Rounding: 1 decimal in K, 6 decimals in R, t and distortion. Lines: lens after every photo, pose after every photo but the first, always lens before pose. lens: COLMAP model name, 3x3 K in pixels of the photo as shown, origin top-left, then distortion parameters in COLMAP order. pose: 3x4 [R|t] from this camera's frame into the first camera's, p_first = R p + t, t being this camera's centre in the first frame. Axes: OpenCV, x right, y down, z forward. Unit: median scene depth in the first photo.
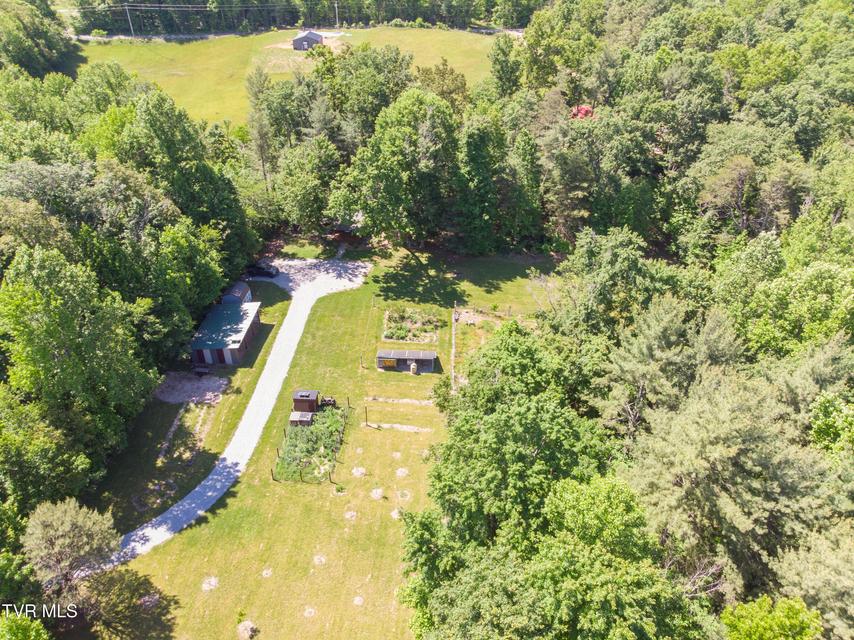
lens RADIAL K [[630.3, 0, 429.9], [0, 630.3, 318.1], [0, 0, 1]] dist [-0.007706, 0.001028]
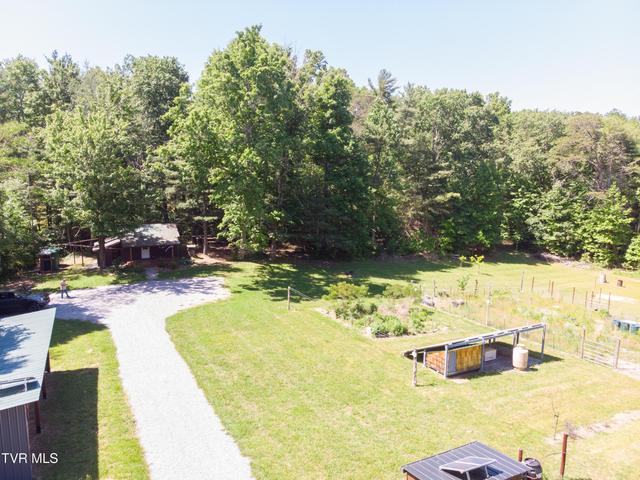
lens RADIAL K [[472.4, 0, 319.5], [0, 472.4, 245.0], [0, 0, 1]] dist [-0.007706, 0.001028]
pose [[0.875501, -0.079996, 0.476549, -0.229682], [0.268849, 0.900107, -0.342823, 0.066986], [-0.401521, 0.428262, 0.809551, 0.617505]]
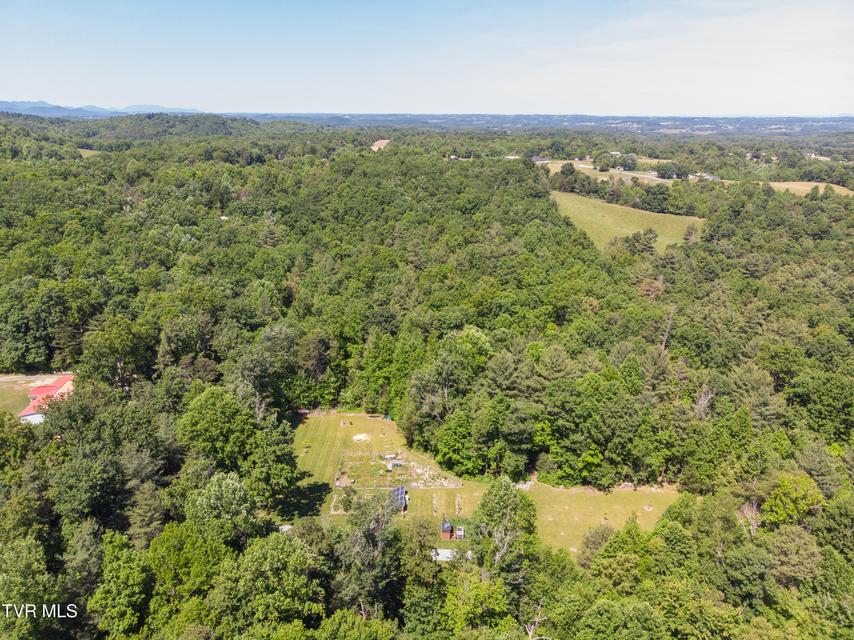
lens RADIAL K [[630.3, 0, 427.4], [0, 630.3, 317.5], [0, 0, 1]] dist [-0.007706, 0.001028]
pose [[0.003179, -0.326486, 0.945197, -1.142110], [0.553465, 0.787805, 0.270259, -0.565251], [-0.832866, 0.522274, 0.183203, 0.329663]]
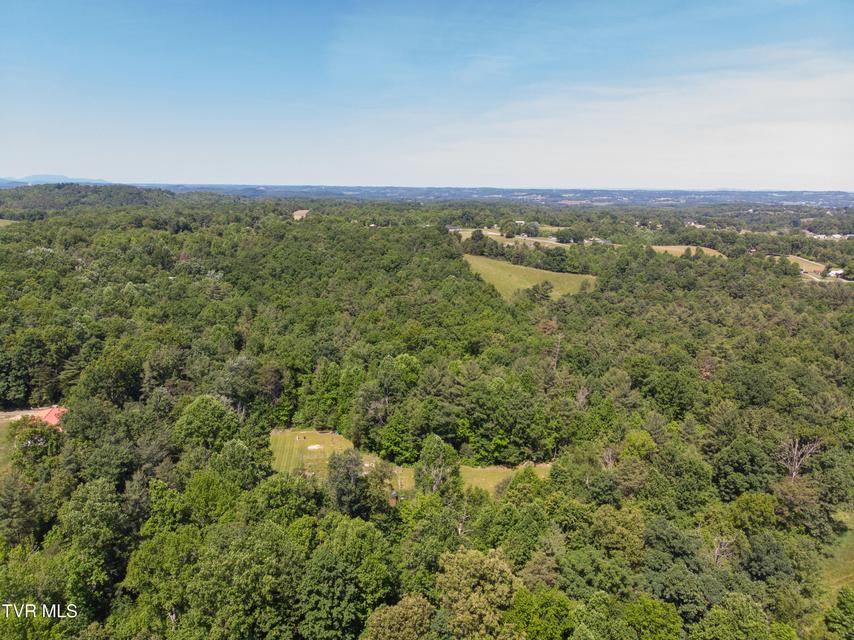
lens RADIAL K [[630.3, 0, 430.9], [0, 630.3, 317.5], [0, 0, 1]] dist [-0.007706, 0.001028]
pose [[-0.134223, -0.222116, 0.965737, -1.549721], [0.541304, 0.799878, 0.259202, -0.608602], [-0.830045, 0.557549, 0.012870, 0.385071]]
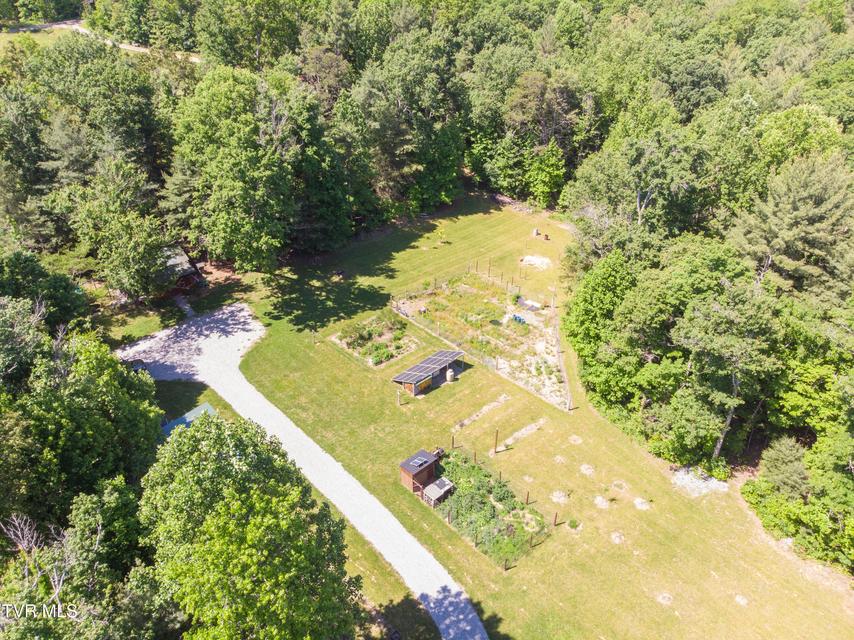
lens RADIAL K [[630.3, 0, 429.3], [0, 630.3, 322.2], [0, 0, 1]] dist [-0.007706, 0.001028]
pose [[0.708990, -0.406177, 0.576501, -0.397300], [0.393410, 0.906256, 0.154687, -0.098979], [-0.585288, 0.117130, 0.802320, 0.276494]]
